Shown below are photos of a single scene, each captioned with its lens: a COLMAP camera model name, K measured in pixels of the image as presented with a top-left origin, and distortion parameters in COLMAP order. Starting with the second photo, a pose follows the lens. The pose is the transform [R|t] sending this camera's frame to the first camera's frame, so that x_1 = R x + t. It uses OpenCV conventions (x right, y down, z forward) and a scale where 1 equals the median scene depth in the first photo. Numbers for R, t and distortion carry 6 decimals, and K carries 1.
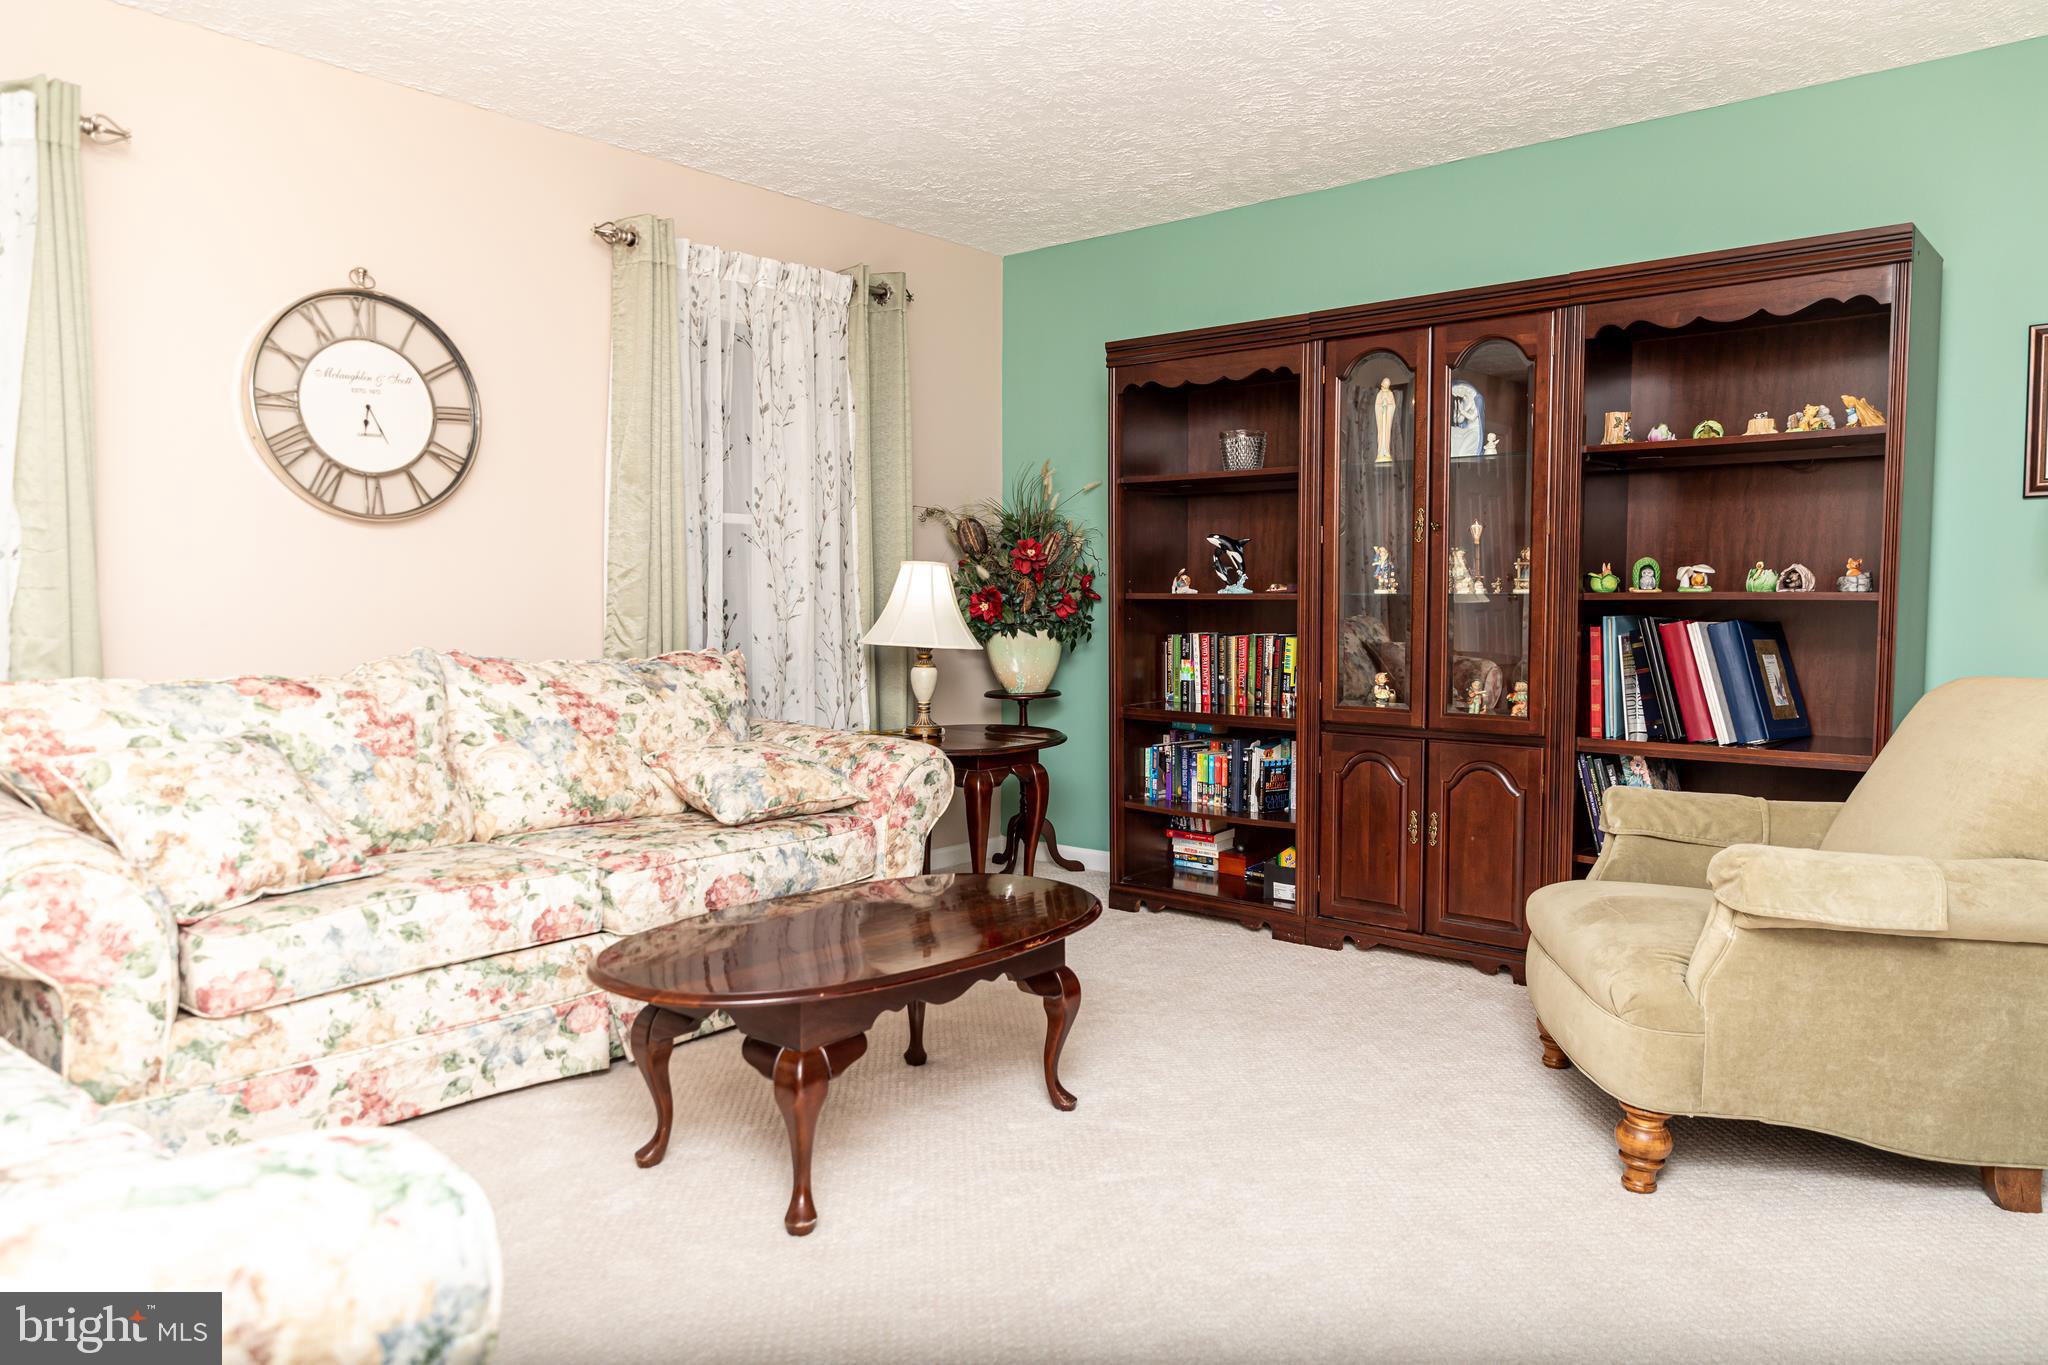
lens RADIAL K [[1418.2, 0, 1033.4], [0, 1418.2, 679.3], [0, 0, 1]] dist [0.009895, -0.007736]
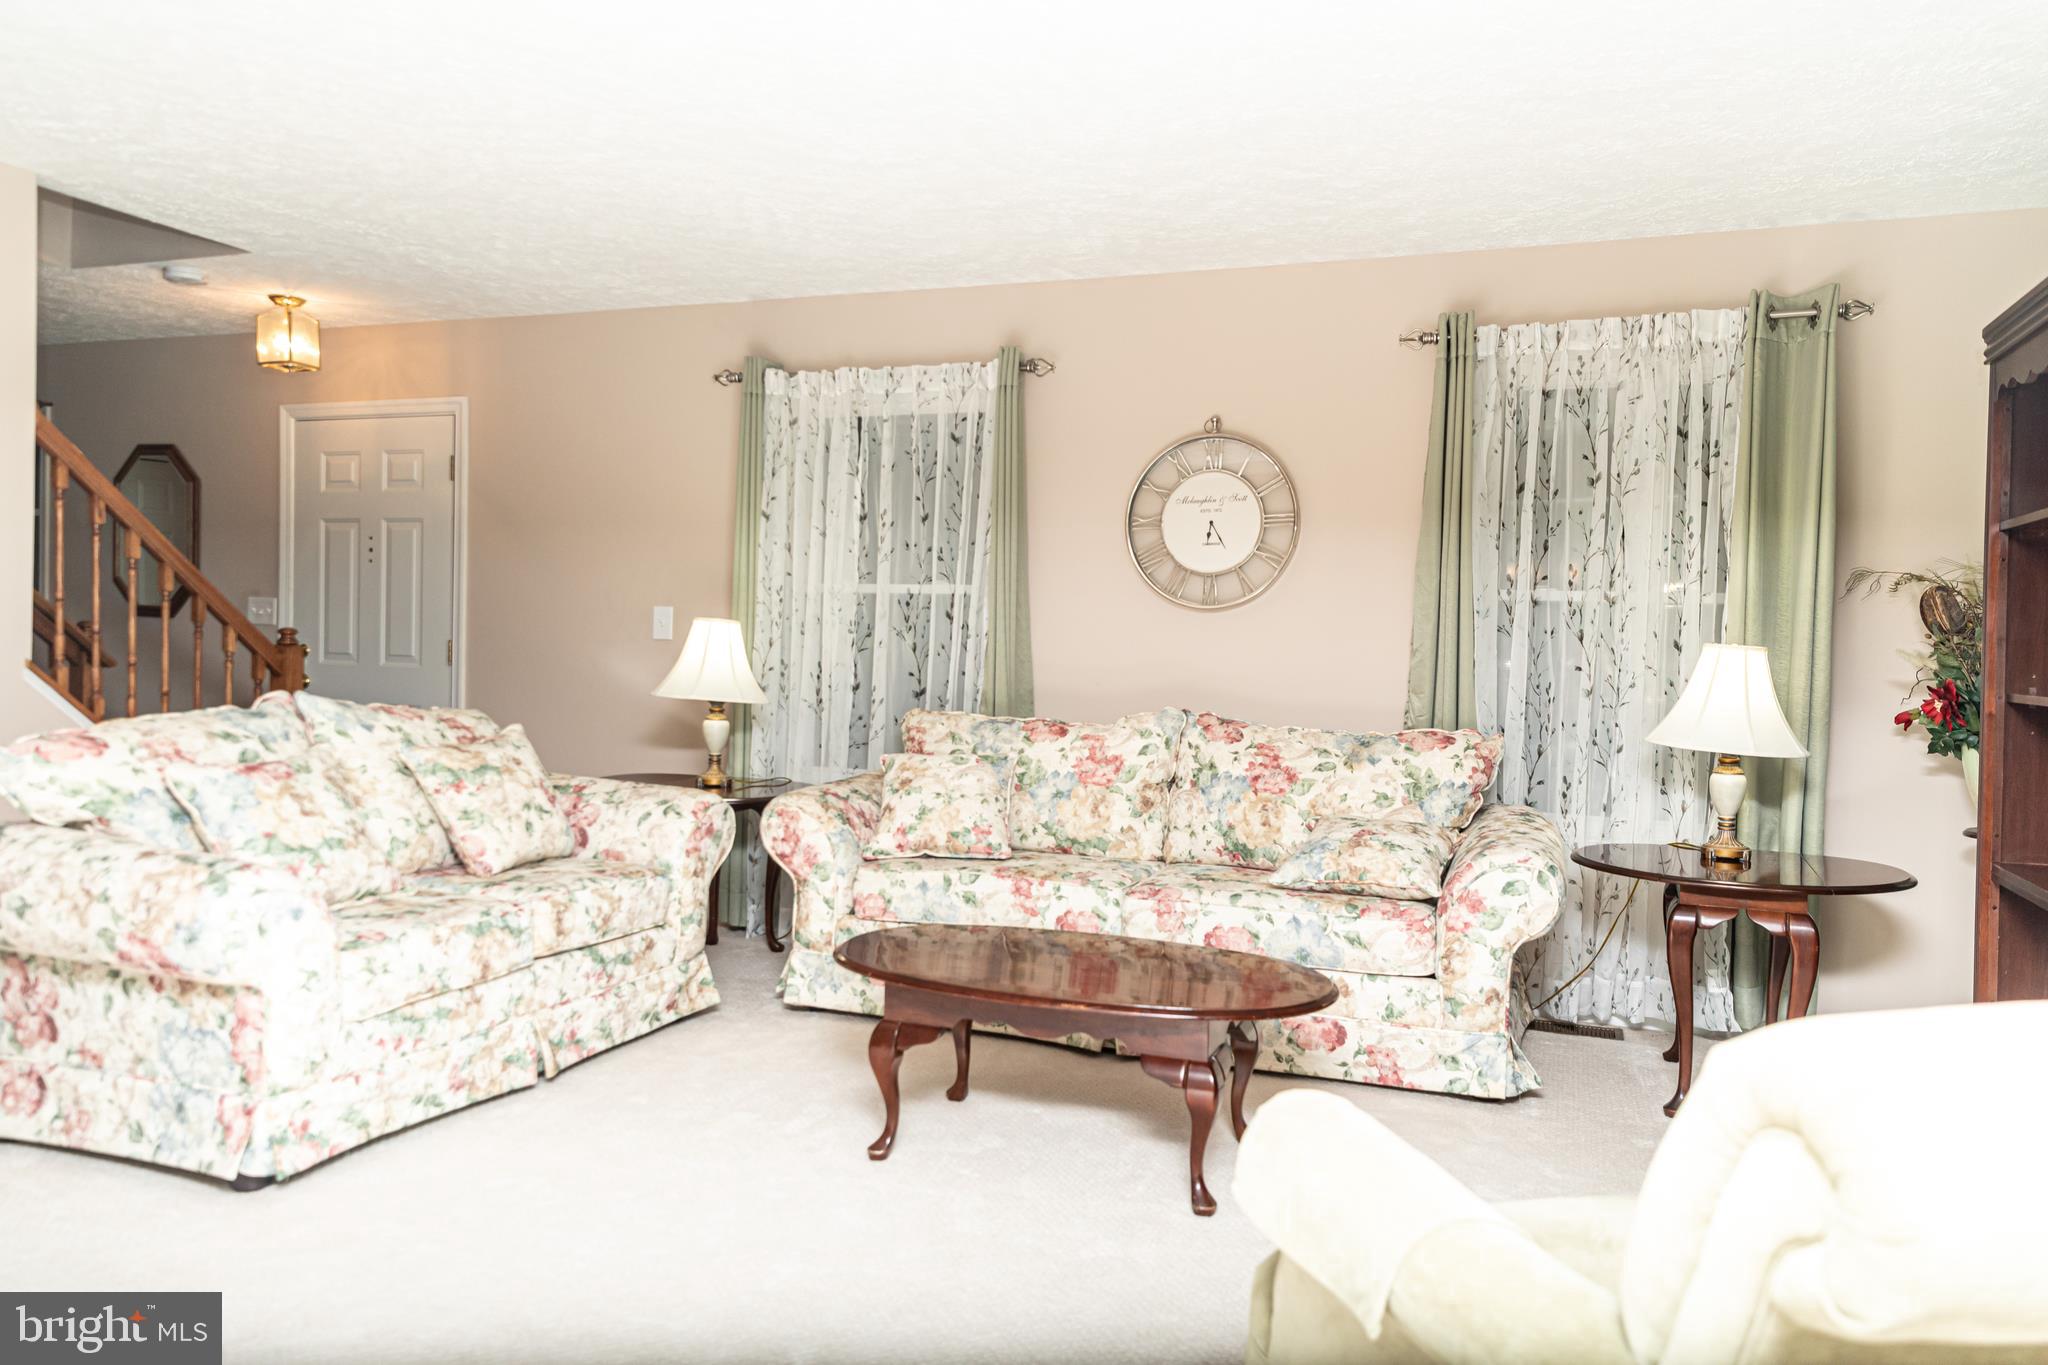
lens RADIAL K [[1418.2, 0, 1025.7], [0, 1418.2, 678.4], [0, 0, 1]] dist [0.009895, -0.007736]
pose [[0.307438, 0.028684, -0.951136, 0.743570], [-0.083068, 0.996539, 0.003203, -0.041606], [0.947935, 0.078024, 0.308756, 0.475054]]
